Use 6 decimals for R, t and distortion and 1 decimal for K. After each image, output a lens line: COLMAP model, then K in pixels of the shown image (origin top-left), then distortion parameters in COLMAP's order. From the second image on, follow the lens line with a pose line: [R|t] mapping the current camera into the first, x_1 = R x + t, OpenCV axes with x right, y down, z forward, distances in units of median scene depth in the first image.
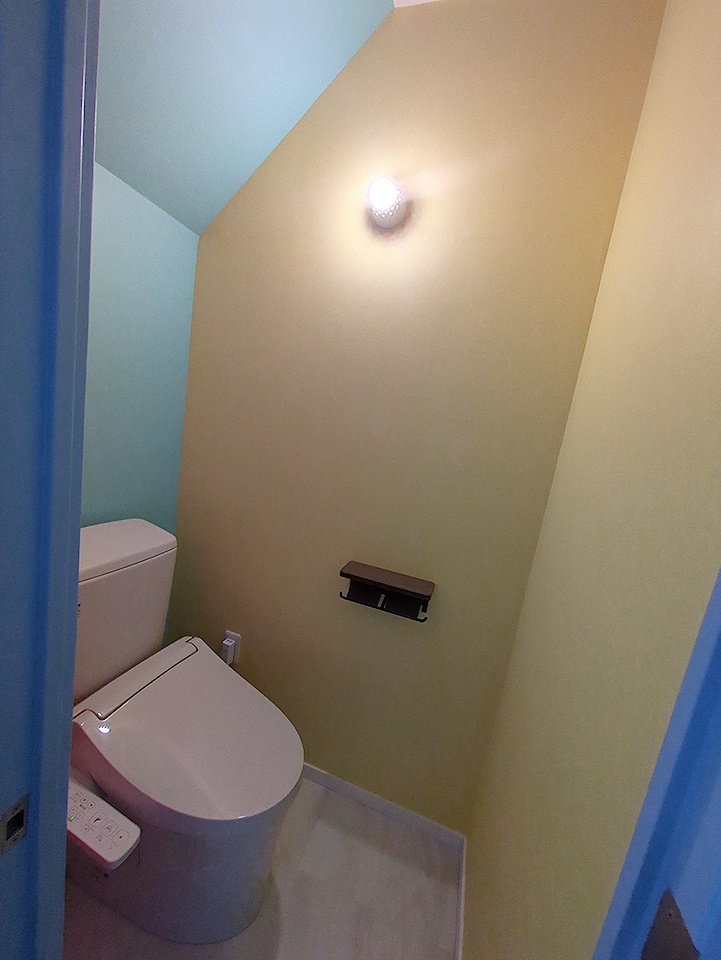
lens RADIAL K [[380.6, 0, 355.9], [0, 380.6, 481.1], [0, 0, 1]] dist [-0.006143, 0.005362]
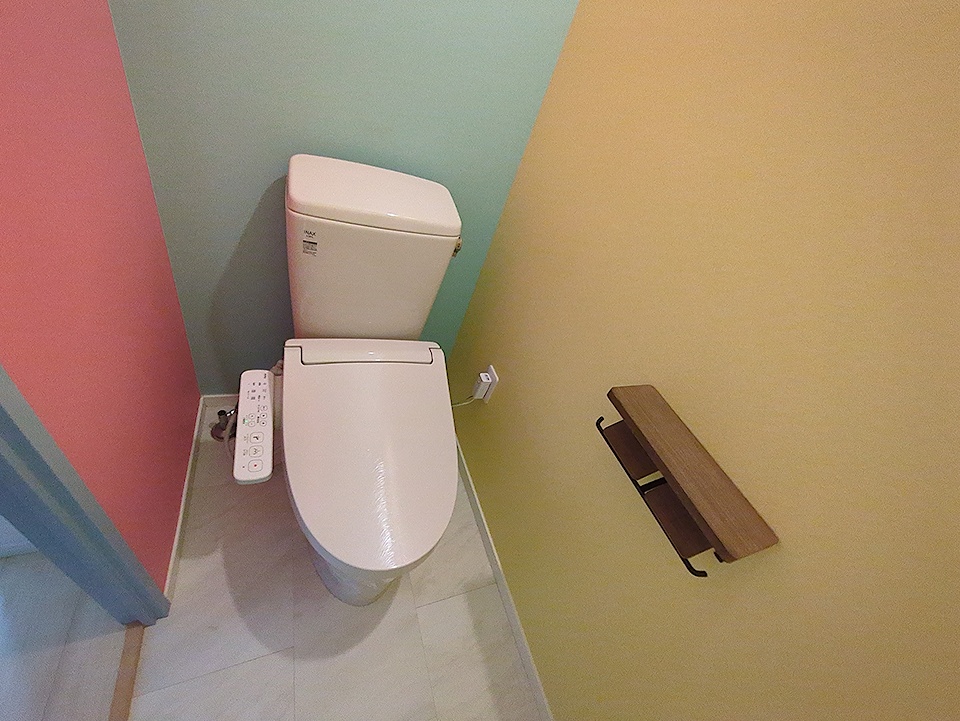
lens RADIAL K [[380.6, 0, 481.5], [0, 380.6, 361.7], [0, 0, 1]] dist [-0.006143, 0.005362]
pose [[0.623488, 0.551478, -0.554197, 0.124381], [-0.319540, 0.826681, 0.463134, 0.013030], [0.713553, -0.111670, 0.691645, 0.493740]]
